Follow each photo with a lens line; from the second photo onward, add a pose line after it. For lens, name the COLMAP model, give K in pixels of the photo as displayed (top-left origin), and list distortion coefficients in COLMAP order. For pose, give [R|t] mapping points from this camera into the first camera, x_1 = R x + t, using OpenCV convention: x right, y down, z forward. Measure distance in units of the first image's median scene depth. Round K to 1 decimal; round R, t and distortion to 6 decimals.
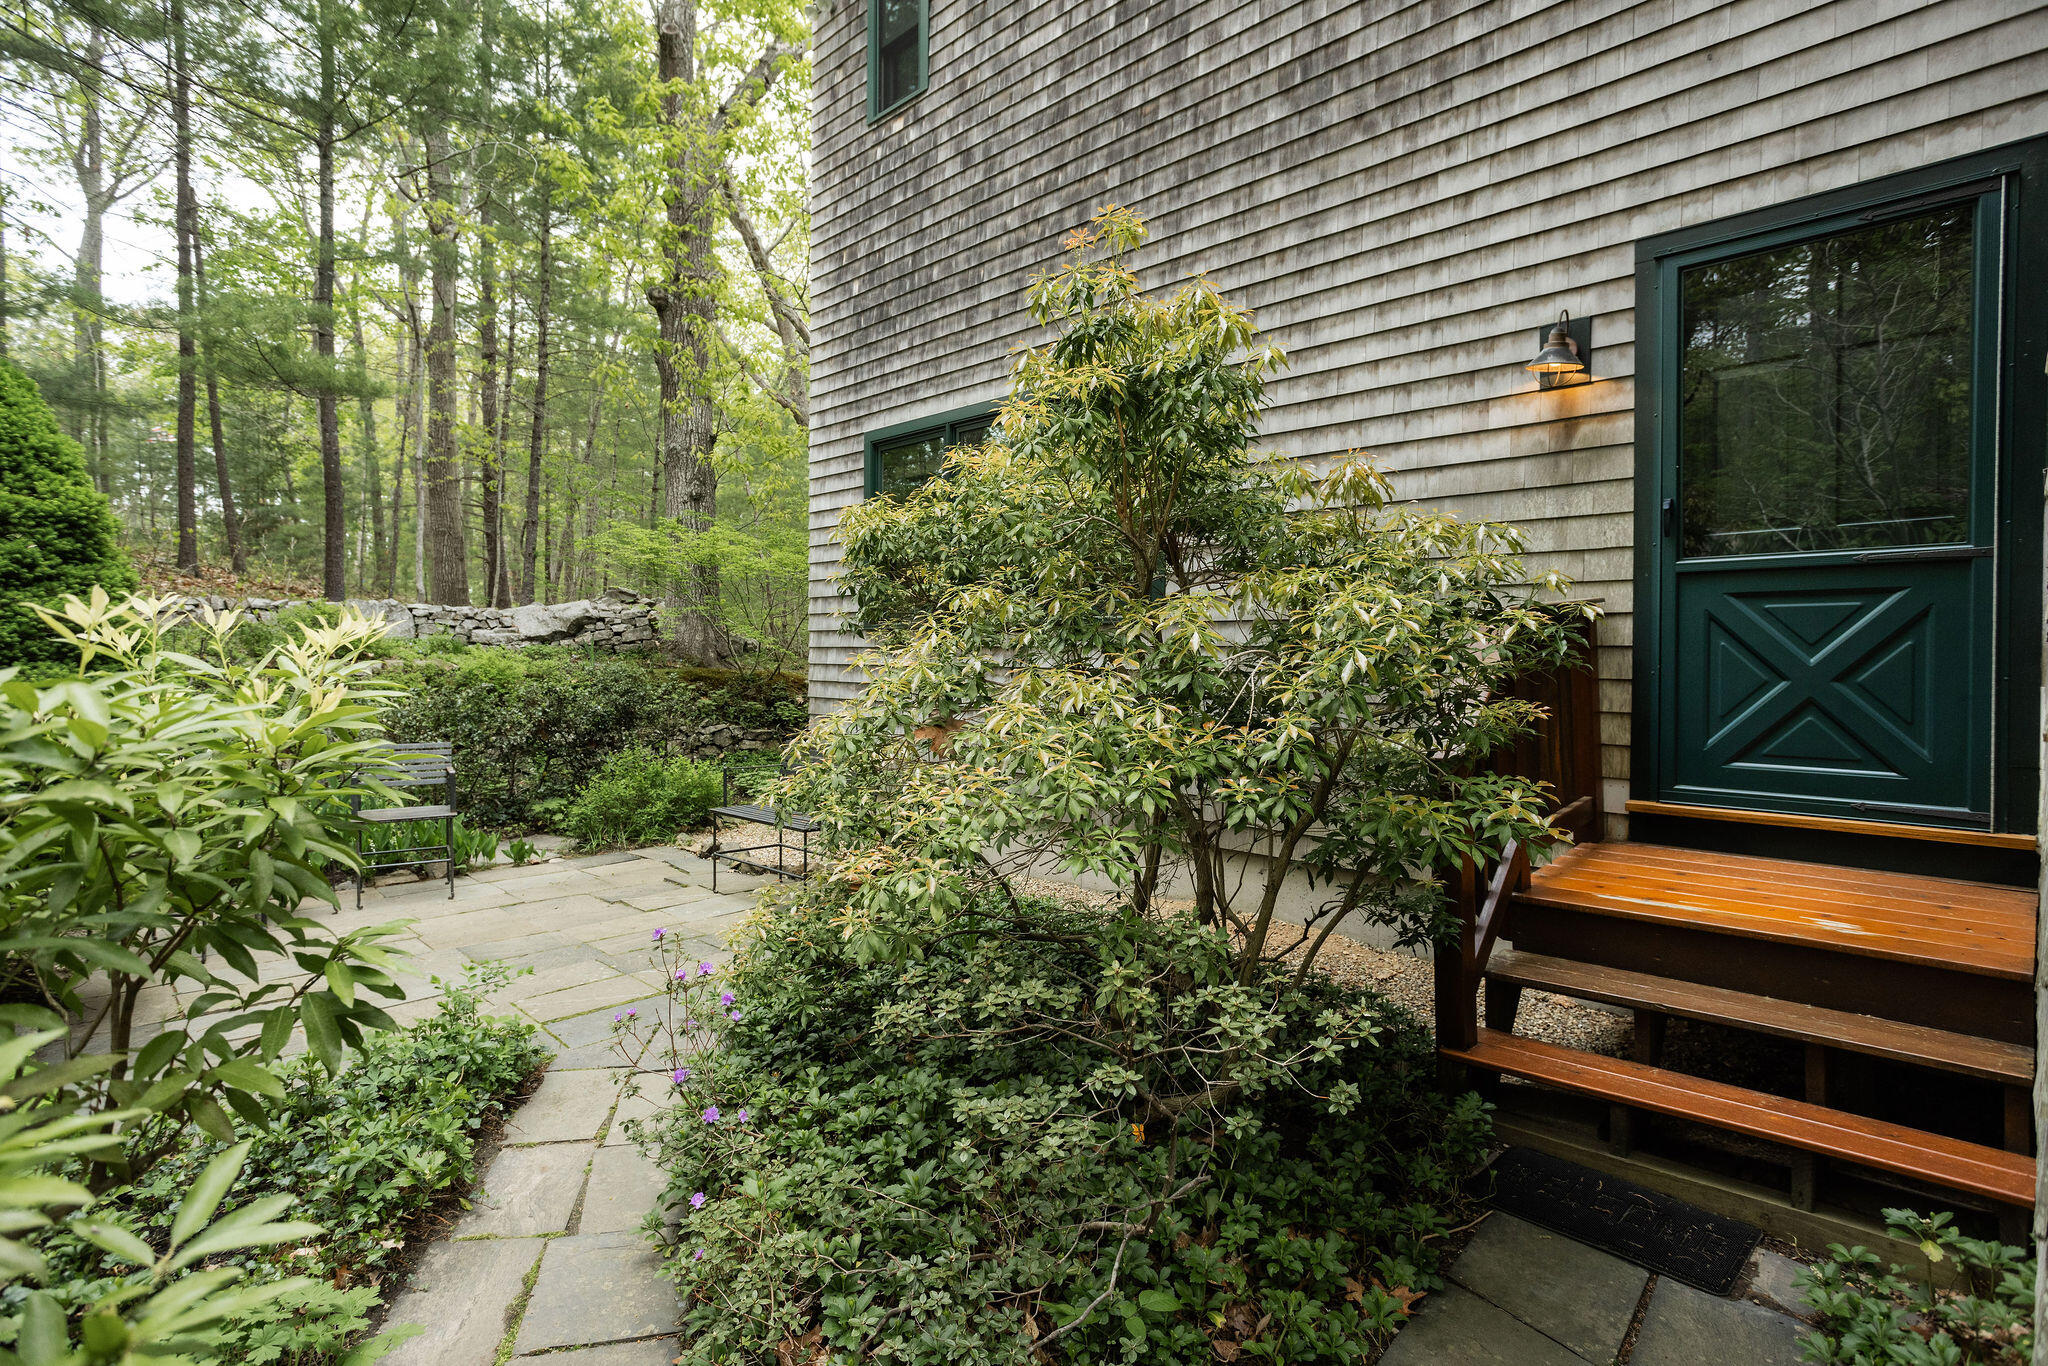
lens RADIAL K [[1010.0, 0, 1016.2], [0, 1010.0, 673.0], [0, 0, 1]] dist [-0.049474, 0.032302]
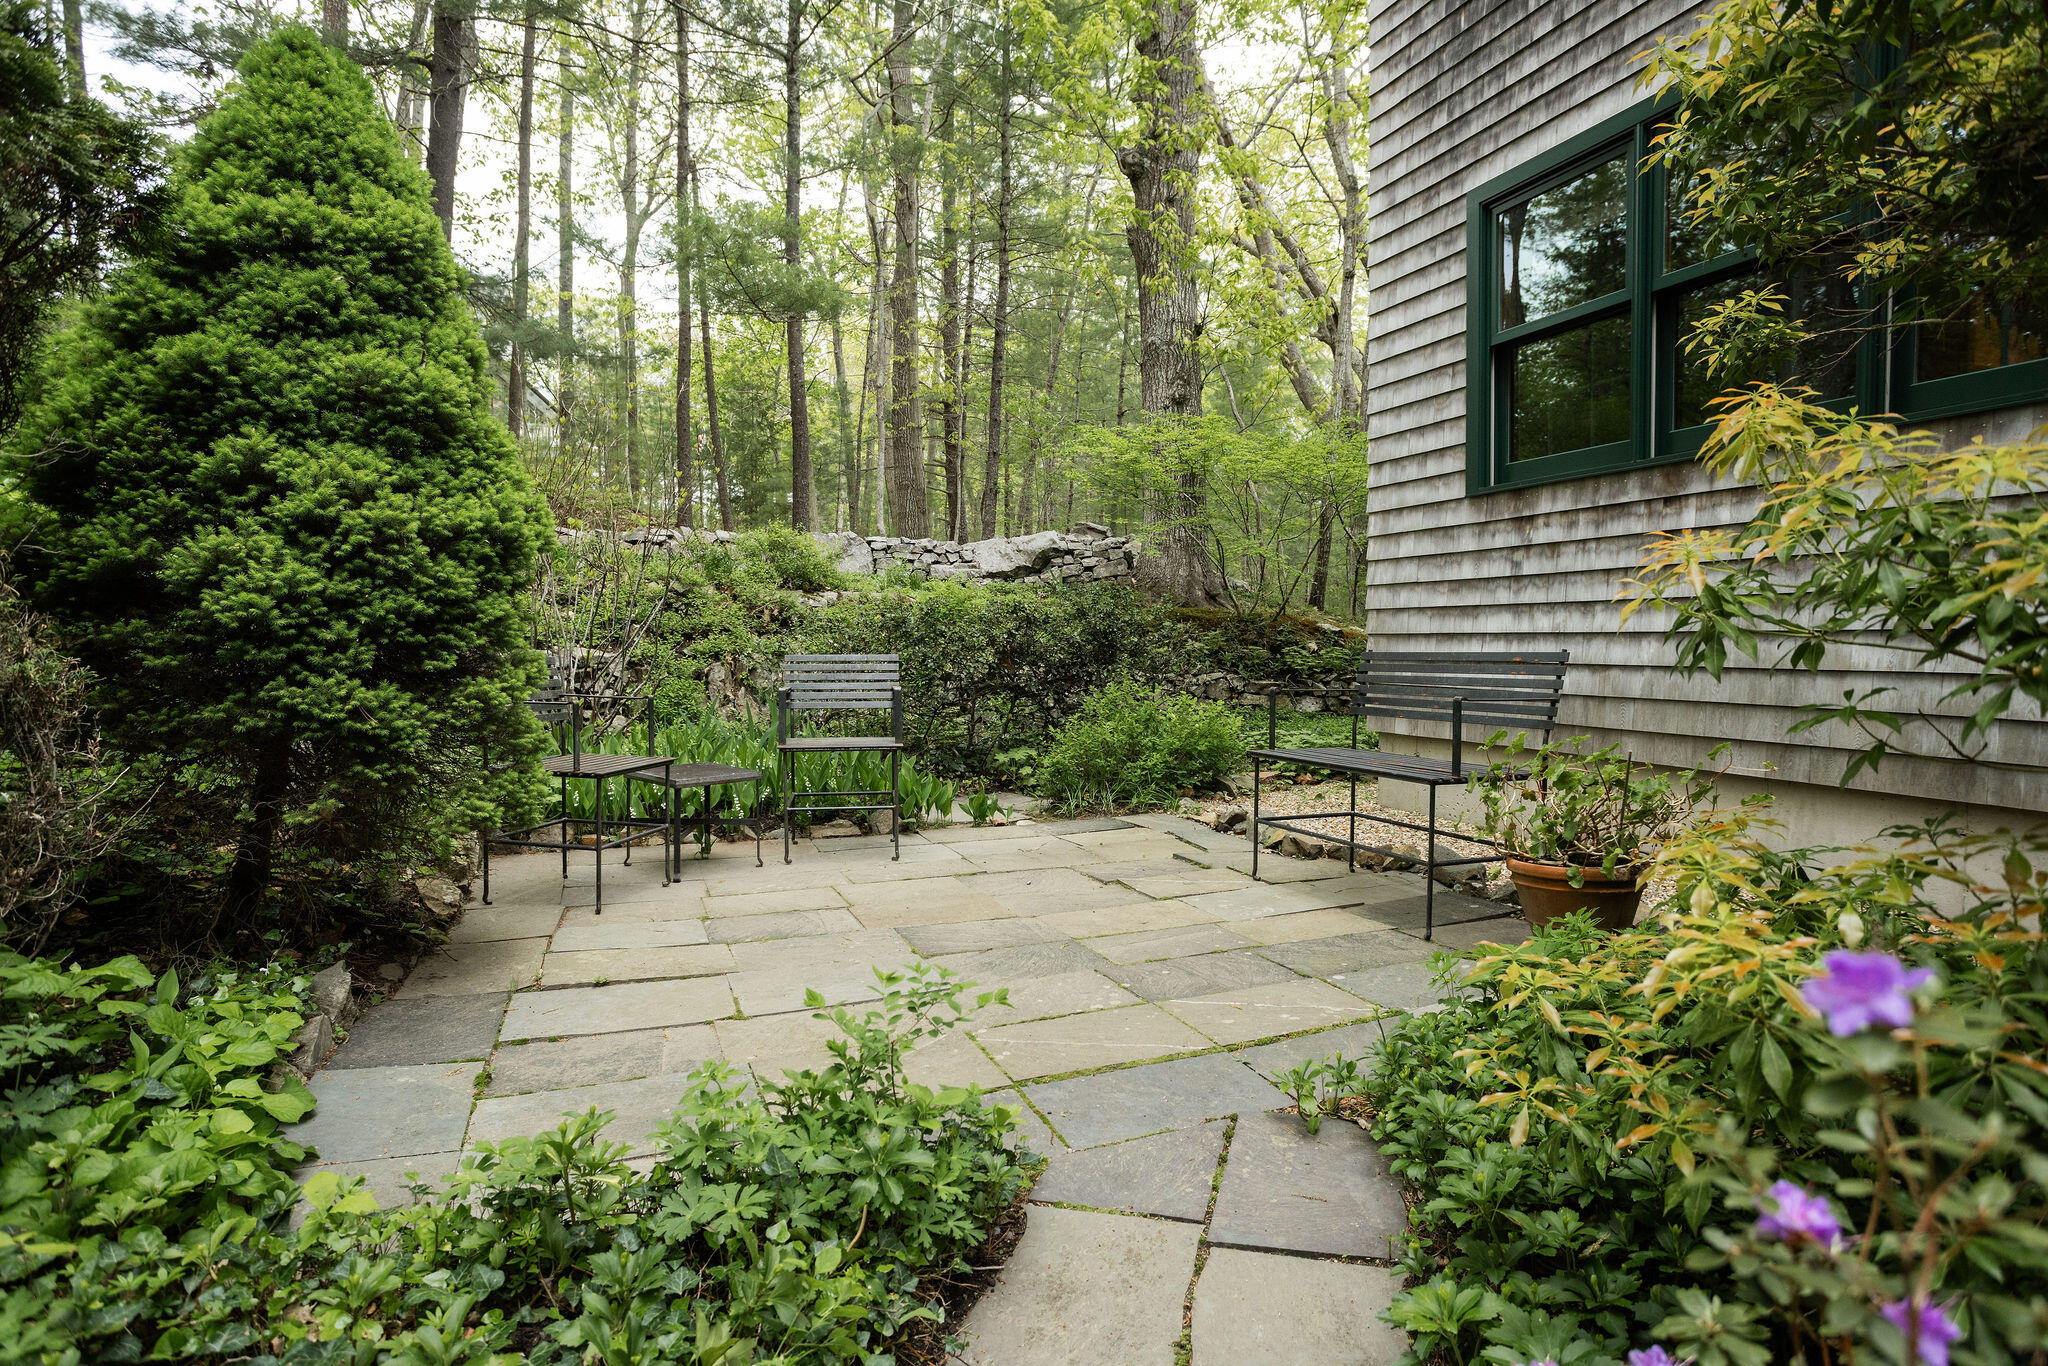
lens RADIAL K [[1129.4, 0, 1024.0], [0, 1129.4, 683.0], [0, 0, 1]] dist [-0.001098, 0.001092]
pose [[0.912315, 0.013559, -0.409264, -0.106871], [-0.003612, 0.999679, 0.025066, 0.056499], [0.409473, -0.021390, 0.912071, 0.212108]]
